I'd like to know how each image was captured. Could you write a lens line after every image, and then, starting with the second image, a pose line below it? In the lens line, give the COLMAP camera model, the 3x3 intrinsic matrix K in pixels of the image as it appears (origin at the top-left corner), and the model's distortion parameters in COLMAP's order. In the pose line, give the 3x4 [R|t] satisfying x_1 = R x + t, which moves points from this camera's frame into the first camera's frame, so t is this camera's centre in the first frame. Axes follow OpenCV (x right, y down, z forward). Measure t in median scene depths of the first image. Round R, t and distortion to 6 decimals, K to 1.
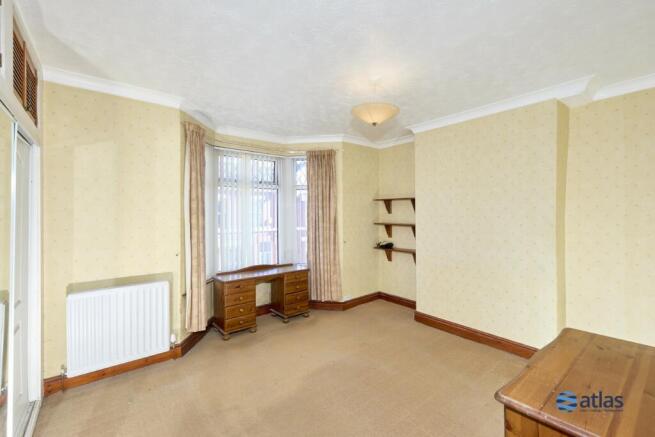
lens RADIAL K [[283.3, 0, 330.0], [0, 283.3, 215.3], [0, 0, 1]] dist [-0.000813, 0.000000]
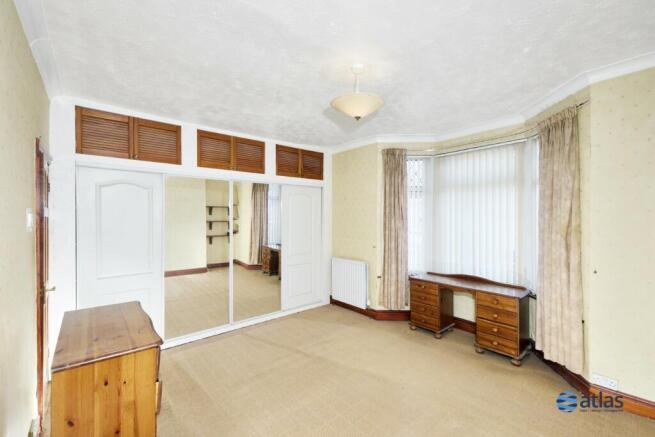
lens RADIAL K [[283.3, 0, 330.2], [0, 283.3, 216.9], [0, 0, 1]] dist [-0.000813, 0.000000]
pose [[0.007144, -0.000907, -0.999974, 0.745459], [-0.012507, 0.999921, -0.000996, -0.001045], [0.999896, 0.012514, 0.007132, 0.654409]]
